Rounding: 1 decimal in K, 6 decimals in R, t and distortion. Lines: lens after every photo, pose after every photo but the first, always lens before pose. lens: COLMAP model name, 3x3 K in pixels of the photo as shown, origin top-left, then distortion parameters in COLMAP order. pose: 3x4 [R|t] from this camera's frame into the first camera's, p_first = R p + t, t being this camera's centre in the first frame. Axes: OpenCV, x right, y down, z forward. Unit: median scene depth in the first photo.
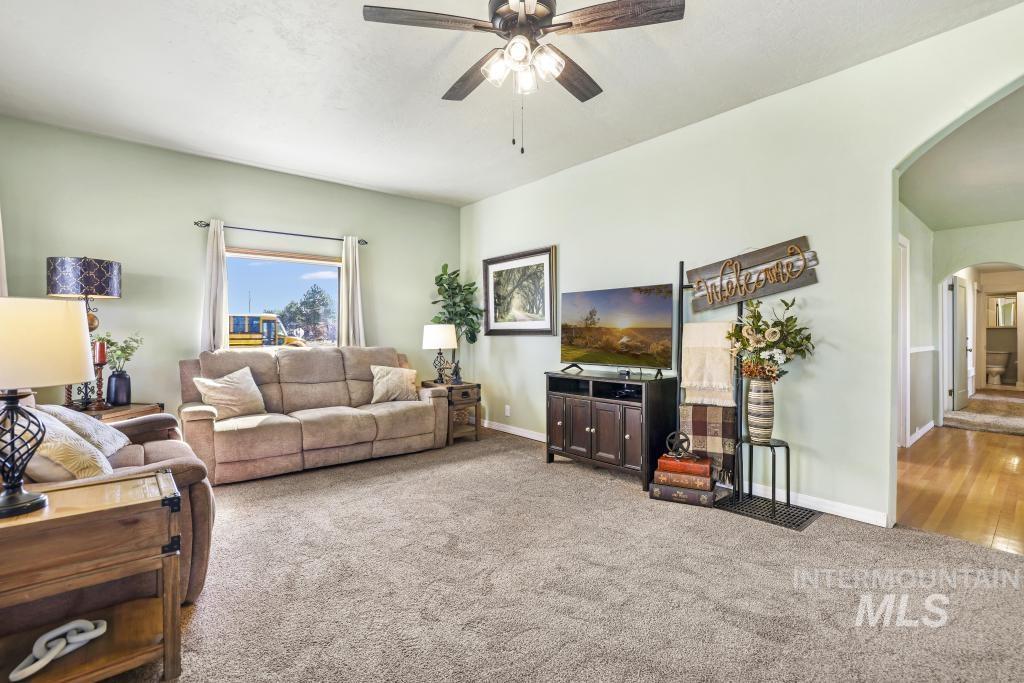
lens RADIAL K [[454.8, 0, 520.5], [0, 454.8, 338.2], [0, 0, 1]] dist [-0.026542, 0.004872]
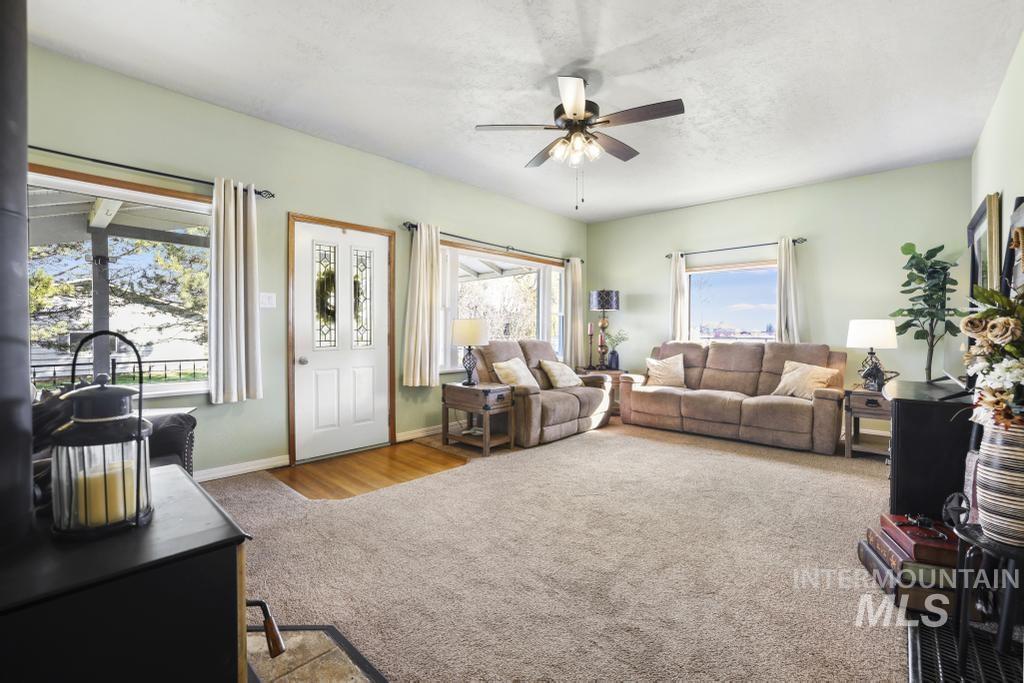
lens RADIAL K [[454.8, 0, 508.1], [0, 454.8, 336.1], [0, 0, 1]] dist [-0.026542, 0.004872]
pose [[0.126956, 0.011924, -0.991837, 0.790513], [-0.005819, 0.999919, 0.011276, -0.004617], [0.991891, 0.004340, 0.127015, 0.307505]]
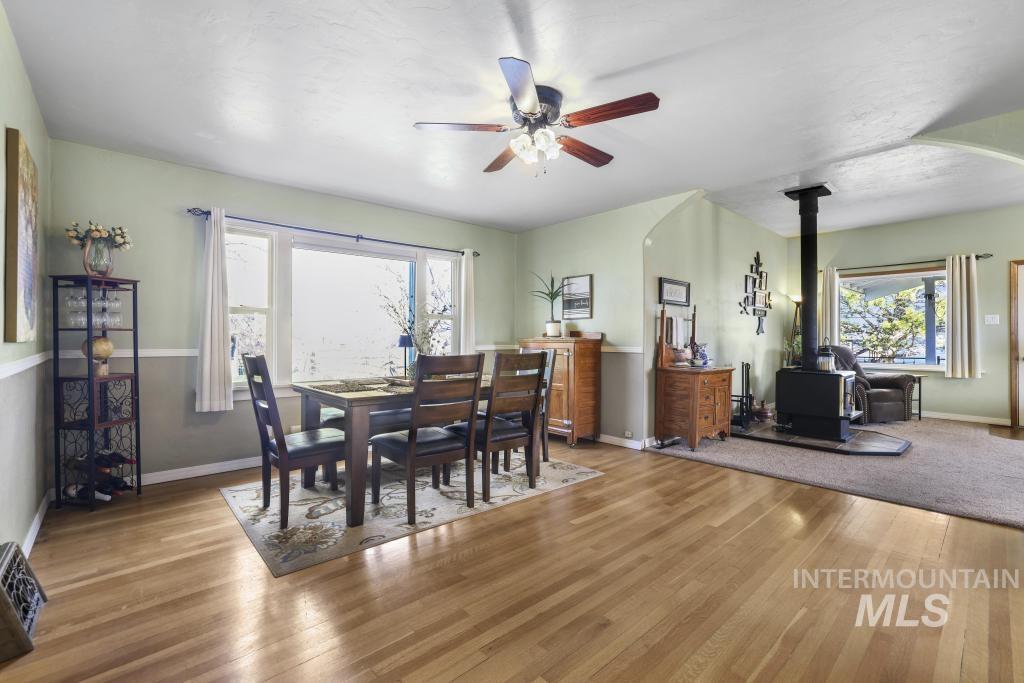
lens RADIAL K [[454.8, 0, 519.5], [0, 454.8, 331.8], [0, 0, 1]] dist [-0.026542, 0.004872]
pose [[-0.999401, -0.003582, -0.034417, 1.400456], [-0.003339, 0.999969, -0.007105, -0.007796], [0.034441, -0.006986, -0.999382, 1.321669]]
